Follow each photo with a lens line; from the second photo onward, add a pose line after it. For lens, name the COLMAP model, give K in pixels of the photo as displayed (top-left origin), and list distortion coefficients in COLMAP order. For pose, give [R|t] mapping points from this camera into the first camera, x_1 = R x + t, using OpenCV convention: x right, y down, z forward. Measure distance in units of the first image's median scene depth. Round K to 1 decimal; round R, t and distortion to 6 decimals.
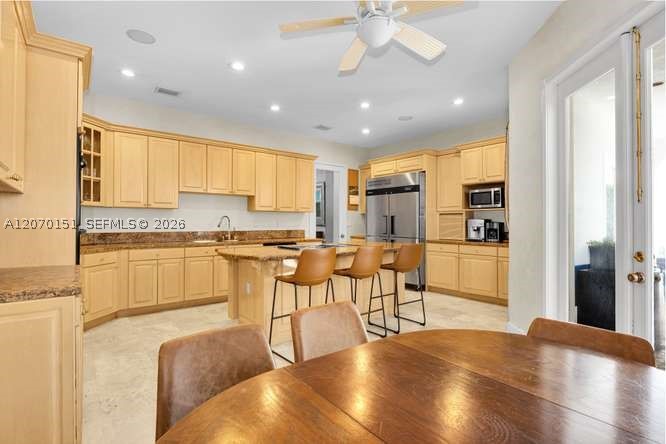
lens RADIAL K [[325.1, 0, 332.8], [0, 325.1, 221.3], [0, 0, 1]] dist [-0.010209, -0.000982]
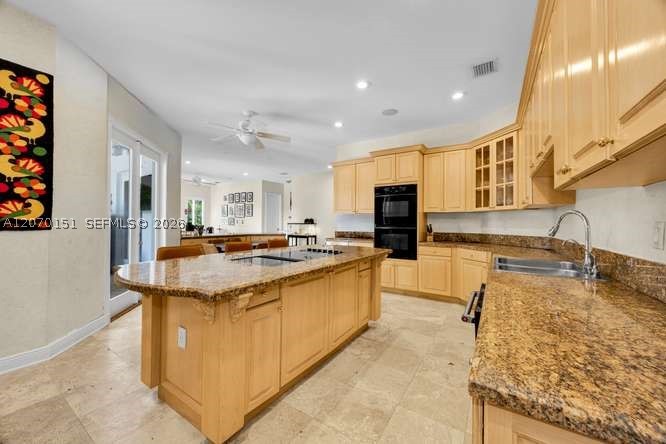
lens RADIAL K [[251.0, 0, 334.4], [0, 251.0, 221.7], [0, 0, 1]] dist [-0.005381, 0.001087]
pose [[-0.946712, -0.010633, -0.321907, 0.050409], [-0.008755, 0.999935, -0.007282, 0.002165], [0.321963, -0.004075, -0.946743, 1.228745]]
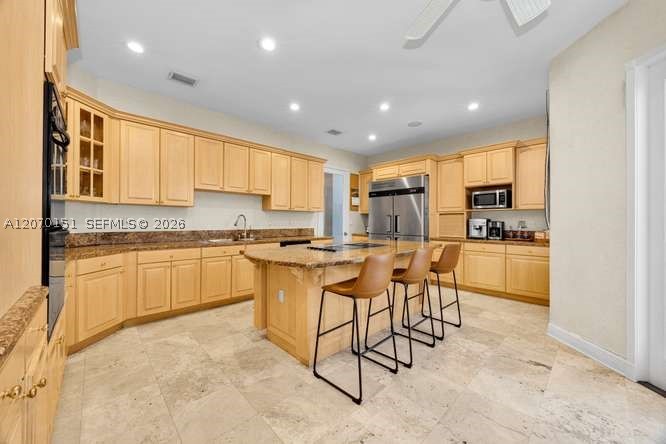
lens RADIAL K [[251.0, 0, 333.7], [0, 251.0, 221.3], [0, 0, 1]] dist [-0.005381, 0.001087]
pose [[0.996039, 0.002016, 0.088895, -0.119203], [-0.002176, 0.999996, 0.001702, 0.001738], [-0.088891, -0.001889, 0.996040, 0.206518]]
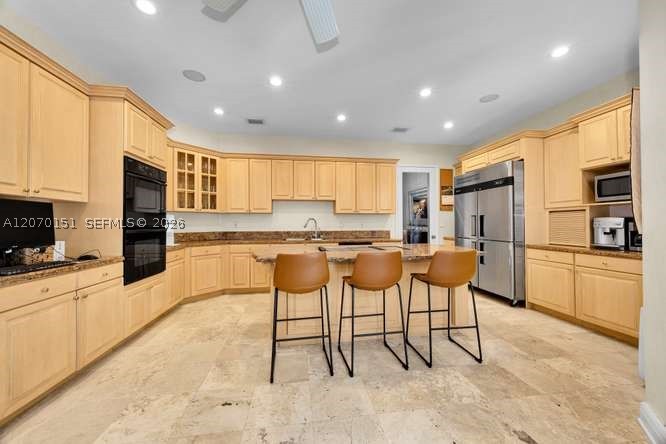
lens RADIAL K [[251.0, 0, 332.6], [0, 251.0, 221.9], [0, 0, 1]] dist [-0.005381, 0.001087]
pose [[0.864835, -0.008703, -0.501981, 0.202864], [0.006237, 0.999959, -0.006590, 0.003037], [0.502018, 0.002568, 0.864853, 0.248234]]
